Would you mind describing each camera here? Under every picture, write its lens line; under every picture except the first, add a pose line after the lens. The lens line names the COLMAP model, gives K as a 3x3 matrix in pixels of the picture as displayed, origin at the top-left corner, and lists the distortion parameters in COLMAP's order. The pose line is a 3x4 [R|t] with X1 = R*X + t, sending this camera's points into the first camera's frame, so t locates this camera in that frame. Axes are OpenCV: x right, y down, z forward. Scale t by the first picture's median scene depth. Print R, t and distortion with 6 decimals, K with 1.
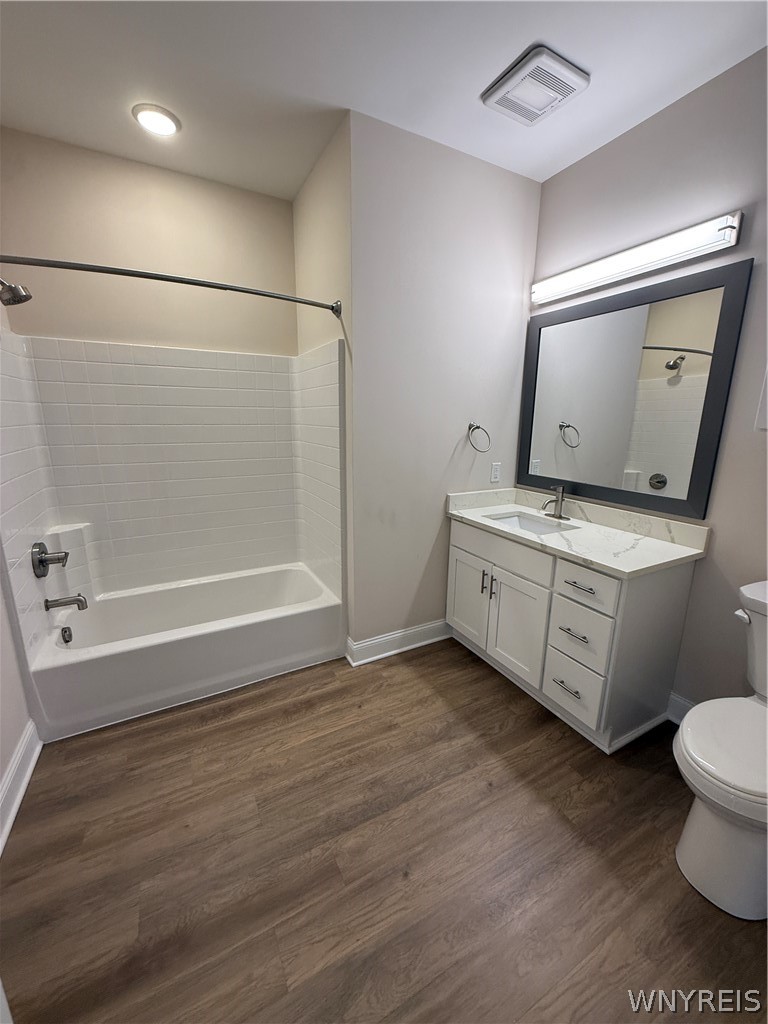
lens RADIAL K [[404.1, 0, 382.5], [0, 404.1, 508.7], [0, 0, 1]] dist [0.001781, -0.000488]
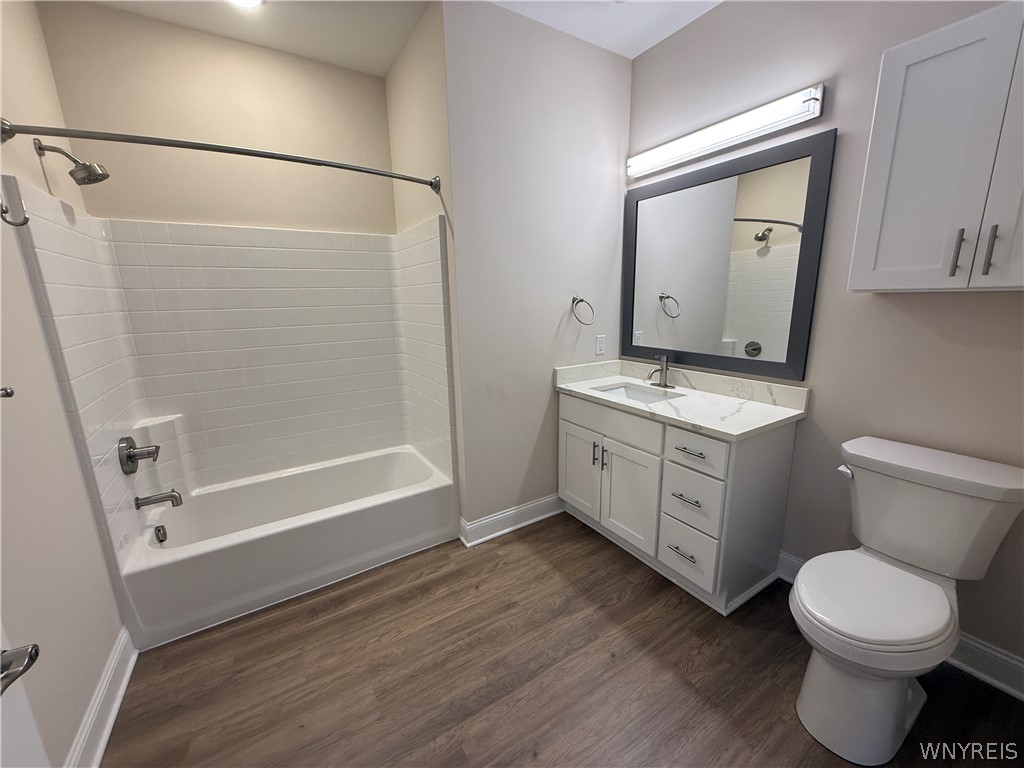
lens RADIAL K [[404.1, 0, 509.6], [0, 404.1, 384.2], [0, 0, 1]] dist [0.001781, -0.000488]
pose [[0.997262, -0.044166, 0.059307, -0.013882], [0.044837, 0.998944, -0.010030, 0.010838], [-0.058801, 0.012662, 0.998189, 0.010860]]
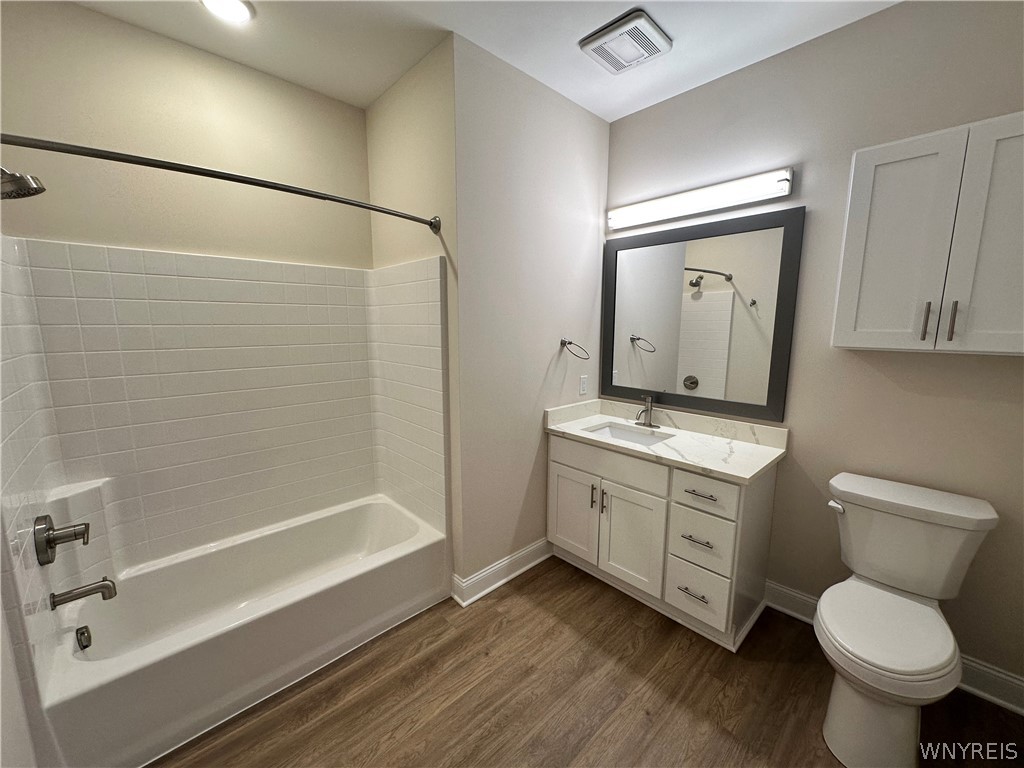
lens RADIAL K [[403.9, 0, 511.6], [0, 403.9, 384.3], [0, 0, 1]] dist [0.000445, -0.000483]
pose [[0.965878, -0.046355, 0.254816, -0.210985], [0.064473, 0.995915, -0.063212, -0.051443], [-0.250845, 0.077484, 0.964921, 0.070447]]
